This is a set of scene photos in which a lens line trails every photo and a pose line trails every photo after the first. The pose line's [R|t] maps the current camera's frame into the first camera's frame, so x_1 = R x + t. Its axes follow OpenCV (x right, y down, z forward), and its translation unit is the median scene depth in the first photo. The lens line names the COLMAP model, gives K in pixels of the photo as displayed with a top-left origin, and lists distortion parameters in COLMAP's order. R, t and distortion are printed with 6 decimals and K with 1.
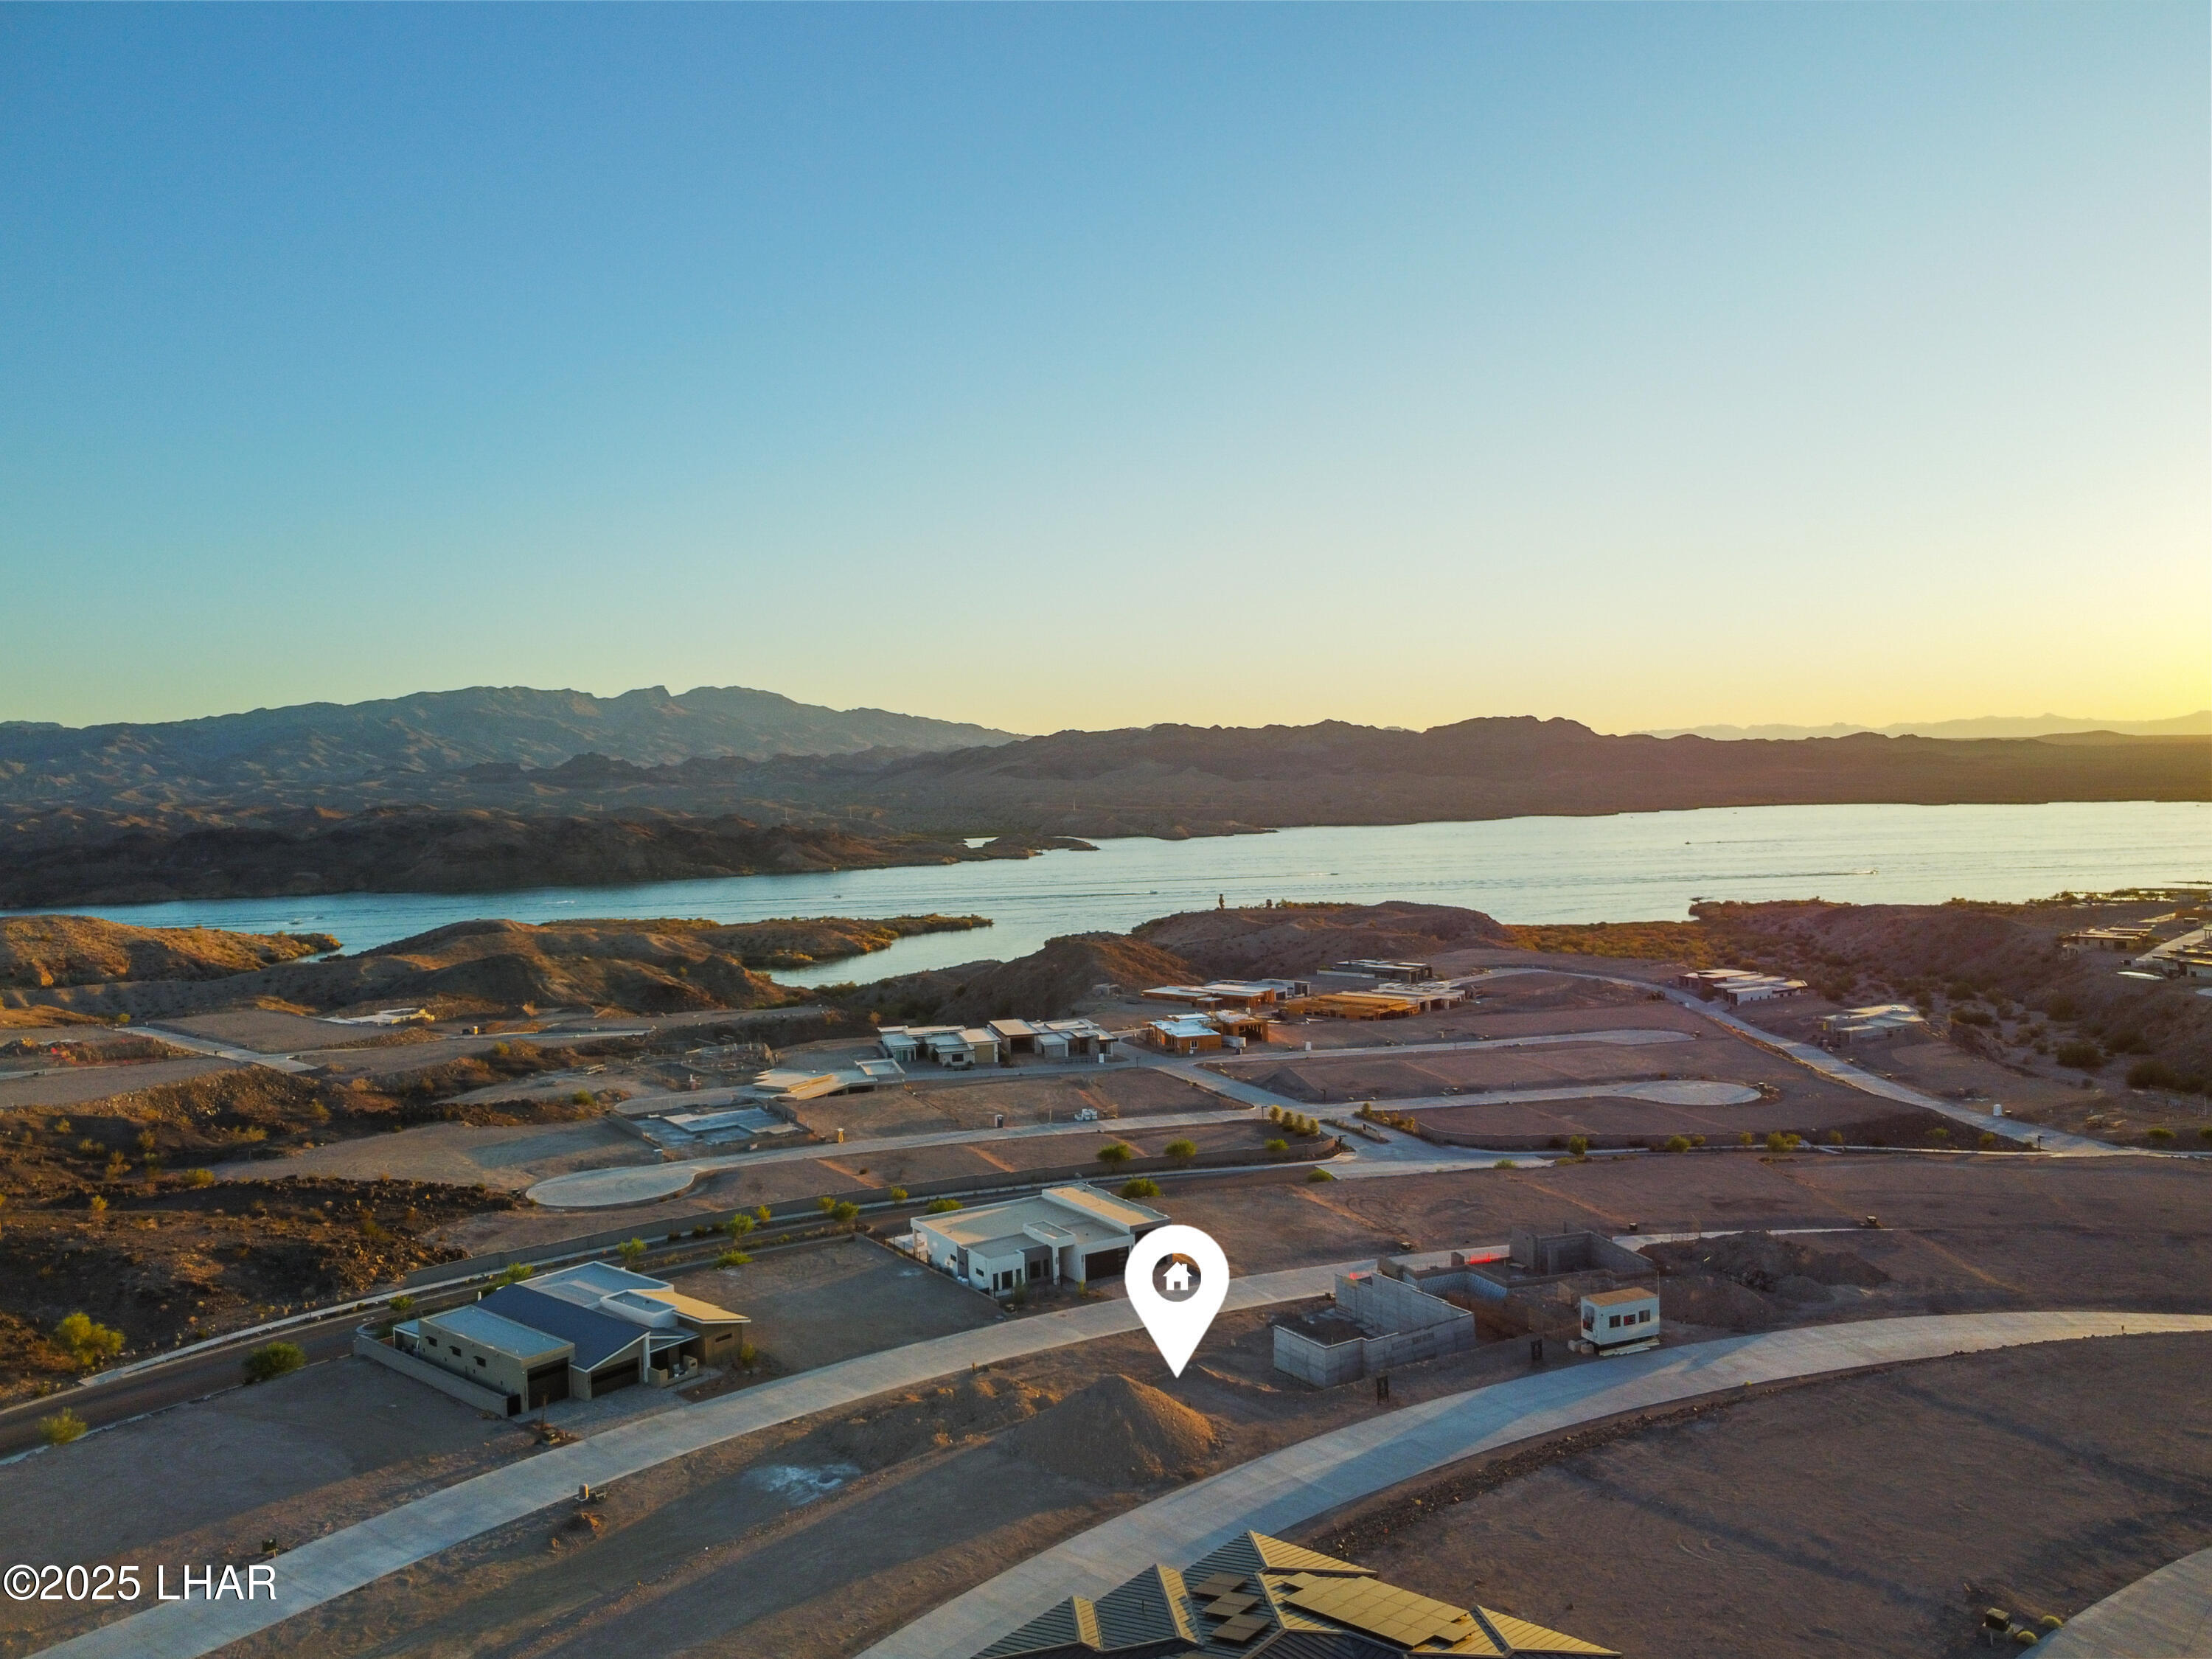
lens RADIAL K [[1666.0, 0, 1107.1], [0, 1666.0, 820.2], [0, 0, 1]] dist [0.006531, -0.005786]
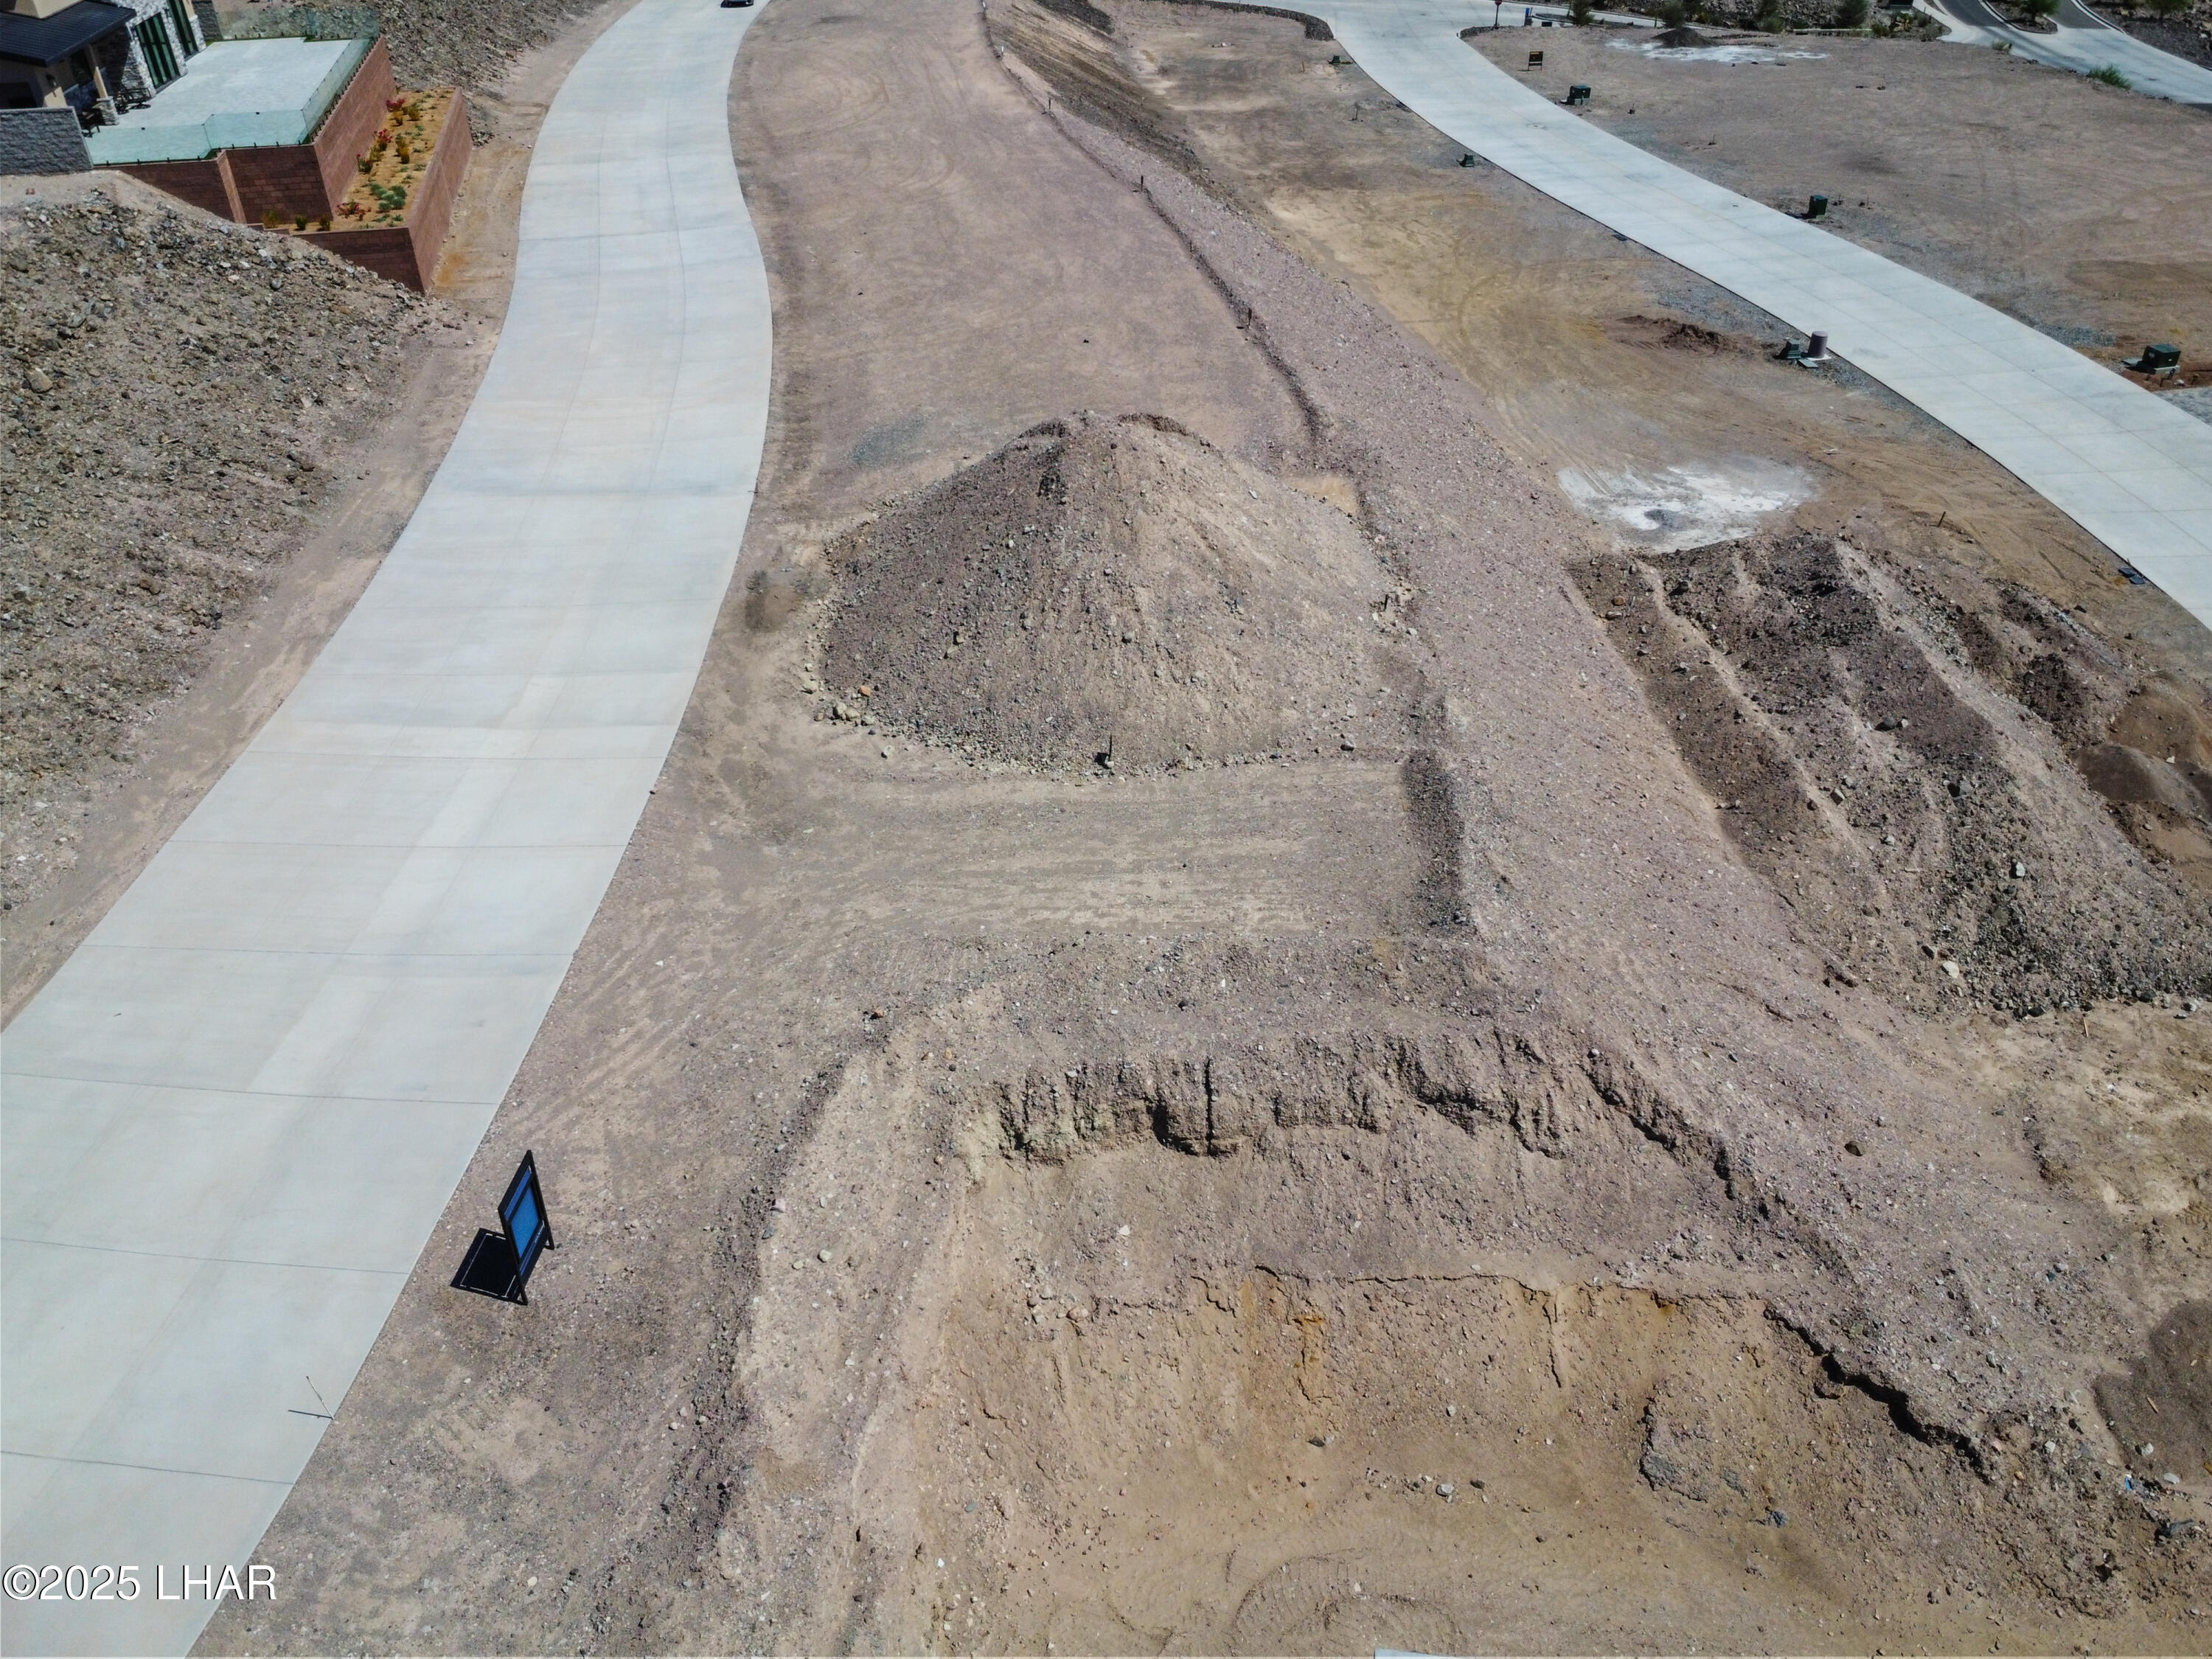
lens RADIAL K [[1666.0, 0, 1107.1], [0, 1666.0, 820.2], [0, 0, 1]] dist [0.006531, -0.005786]
pose [[-0.636120, 0.472861, -0.609716, 0.066858], [0.015763, 0.798007, 0.602443, 0.061205], [0.771429, 0.373614, -0.515081, 0.350319]]
